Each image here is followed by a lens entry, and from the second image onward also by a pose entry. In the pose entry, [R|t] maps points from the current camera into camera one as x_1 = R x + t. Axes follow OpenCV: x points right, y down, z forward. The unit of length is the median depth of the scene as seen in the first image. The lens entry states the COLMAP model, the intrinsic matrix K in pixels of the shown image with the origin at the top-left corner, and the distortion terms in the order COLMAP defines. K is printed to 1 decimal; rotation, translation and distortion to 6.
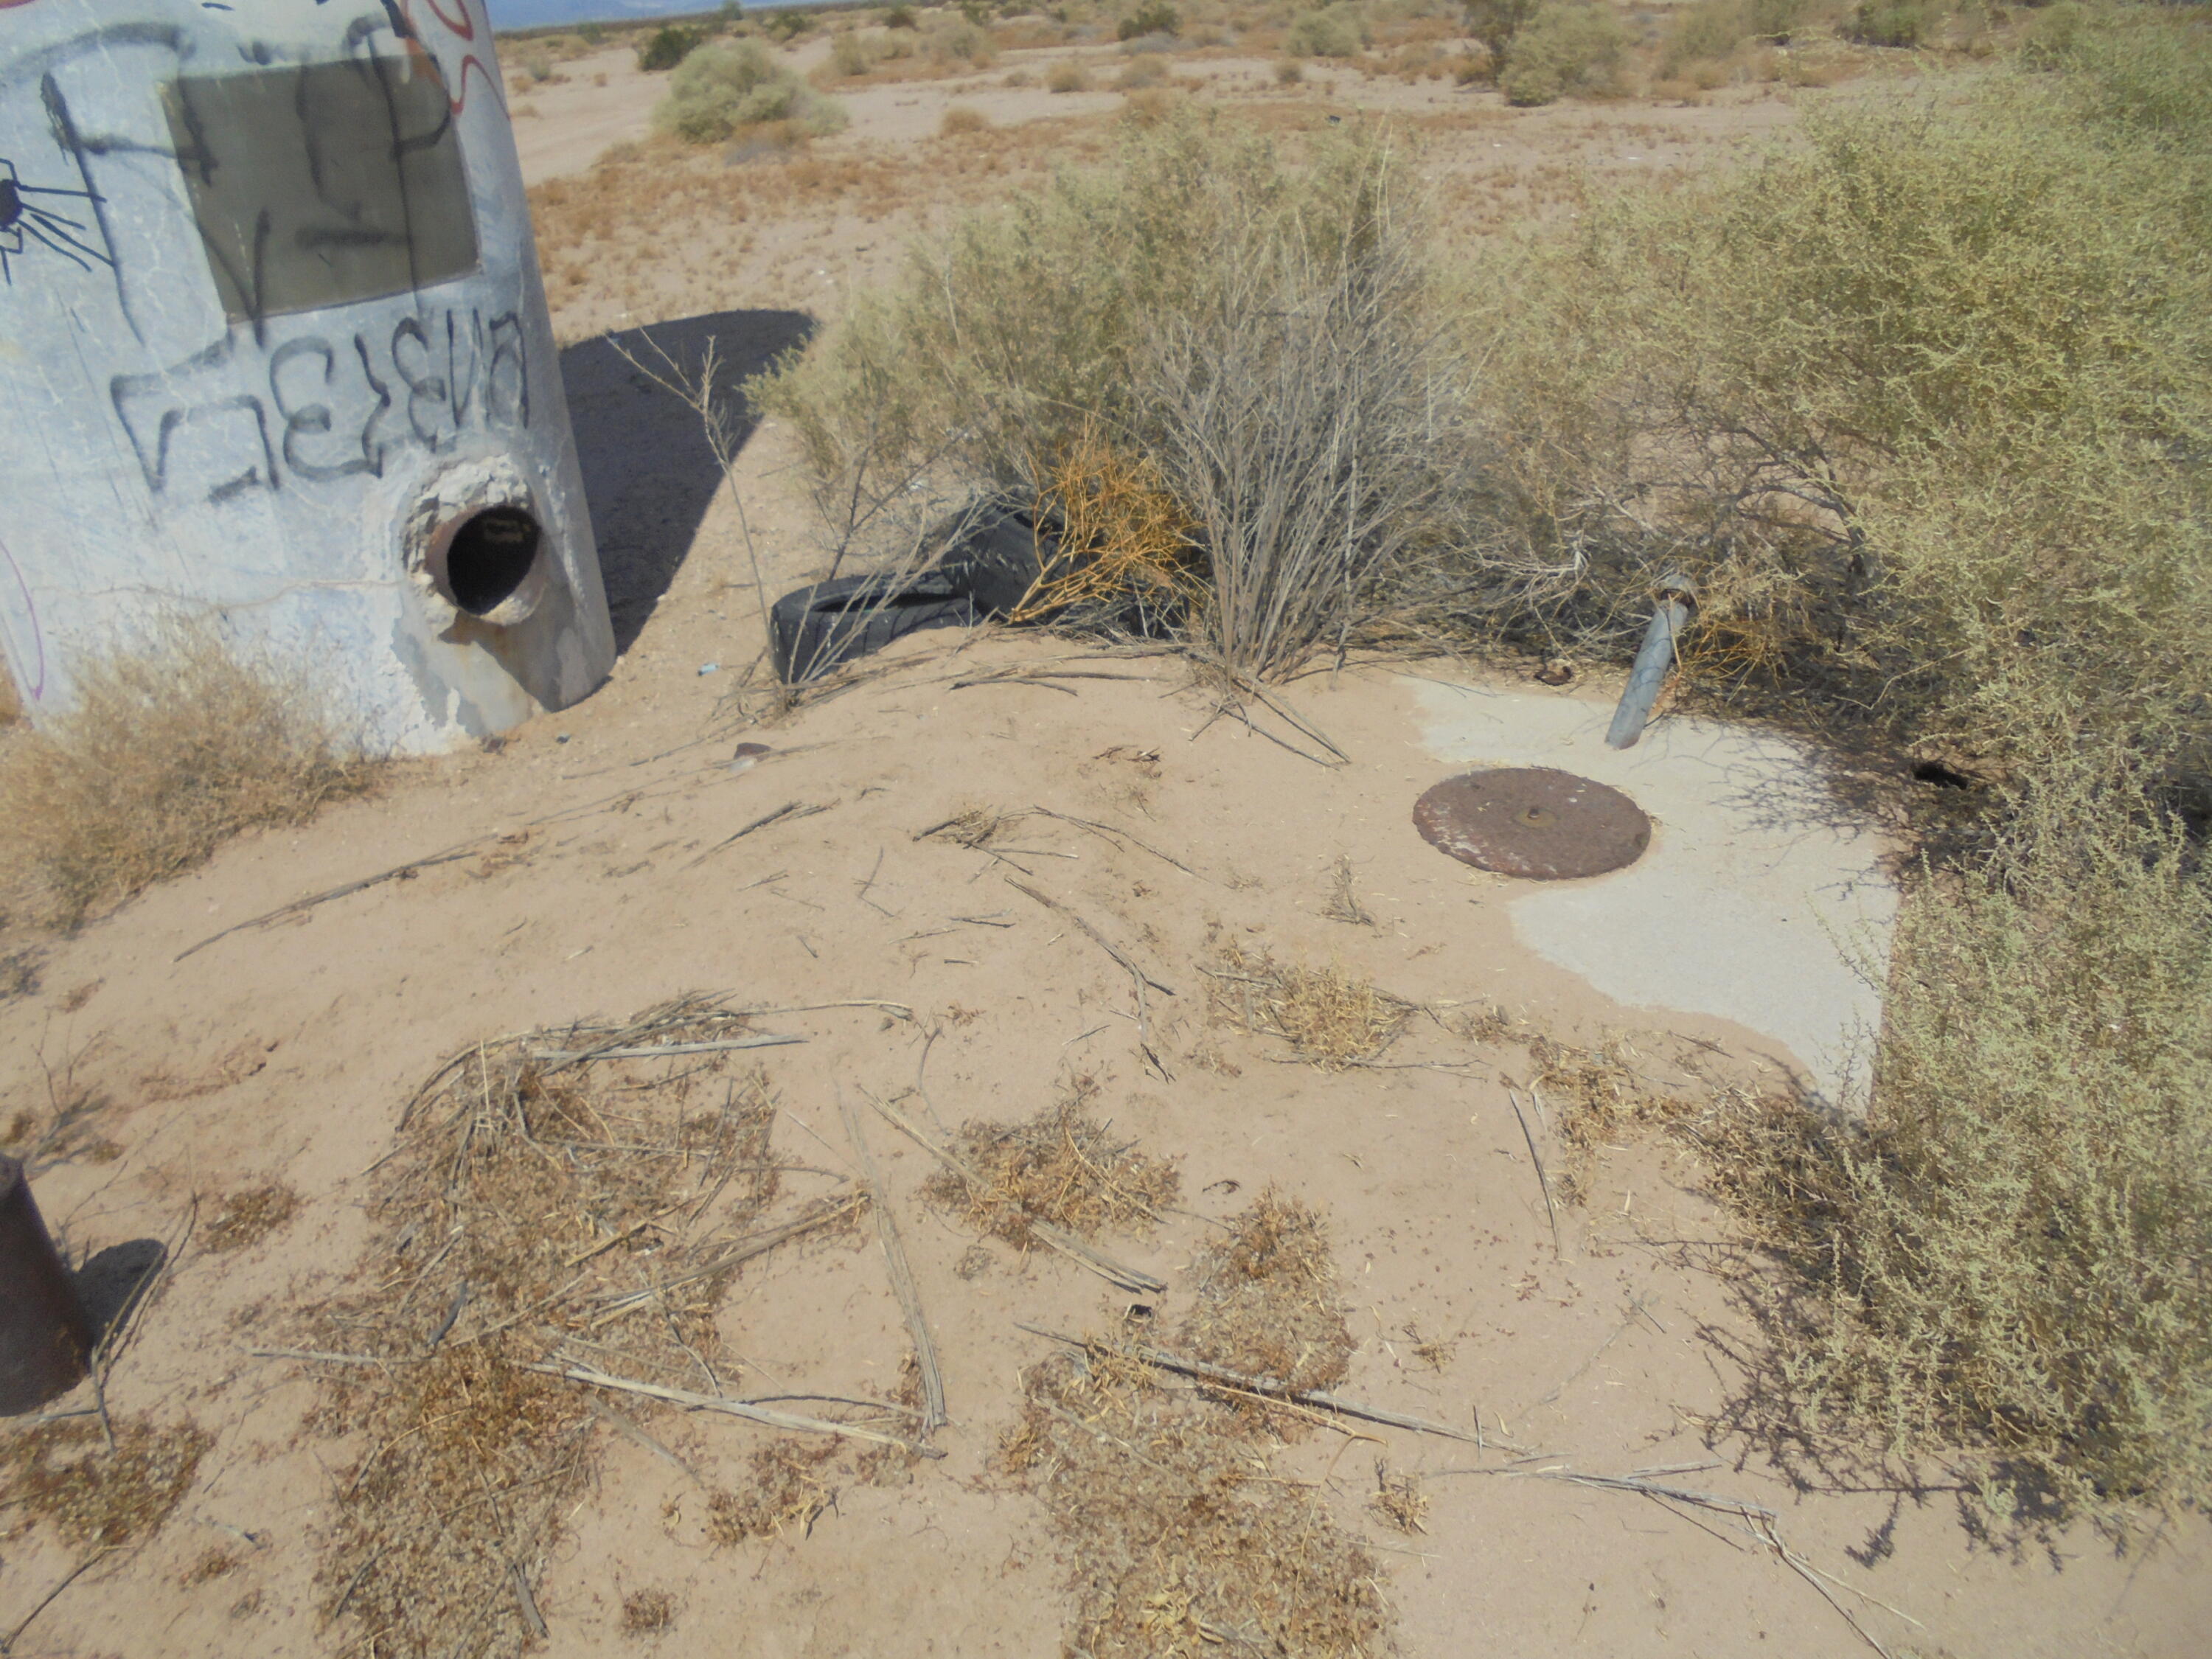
lens RADIAL K [[1693.4, 0, 1105.1], [0, 1693.4, 813.9], [0, 0, 1]] dist [-0.085818, 0.035586]
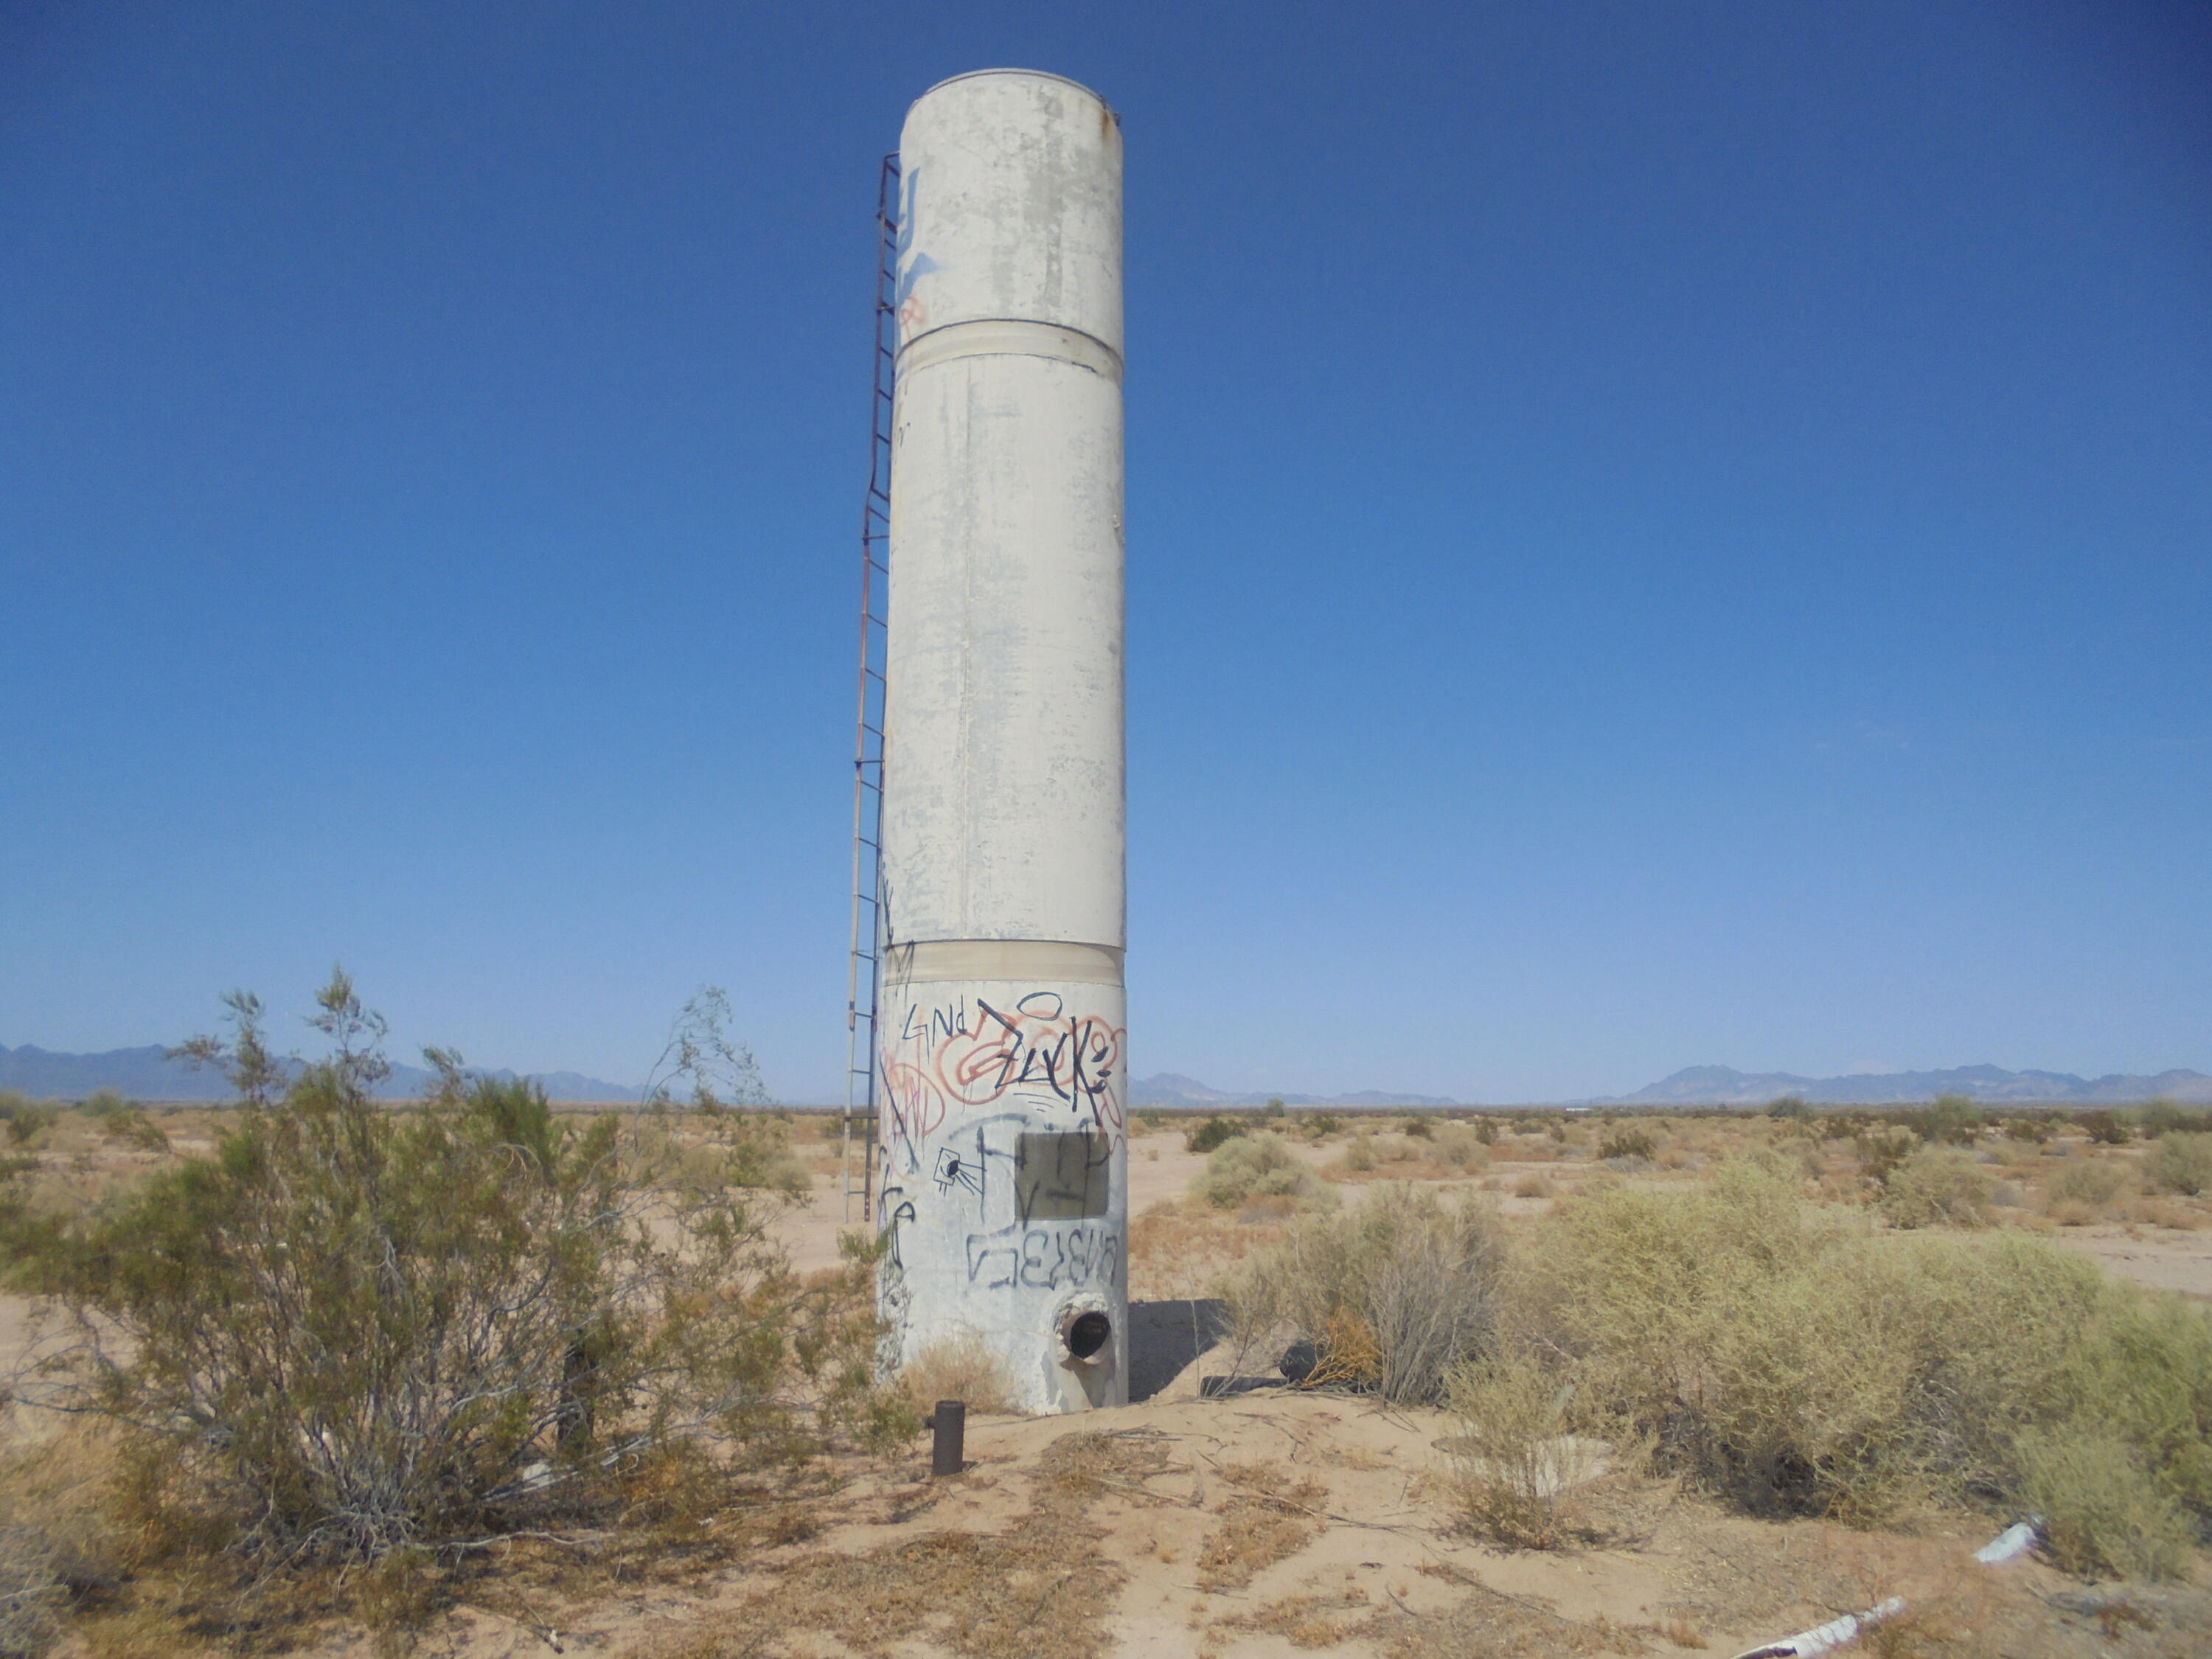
lens RADIAL K [[1693.4, 0, 1104.4], [0, 1693.4, 820.7], [0, 0, 1]] dist [-0.085818, 0.035586]
pose [[0.952779, 0.016703, -0.303204, 0.377772], [-0.190617, 0.810154, -0.554360, 0.598906], [0.236383, 0.585979, 0.775082, -1.315101]]
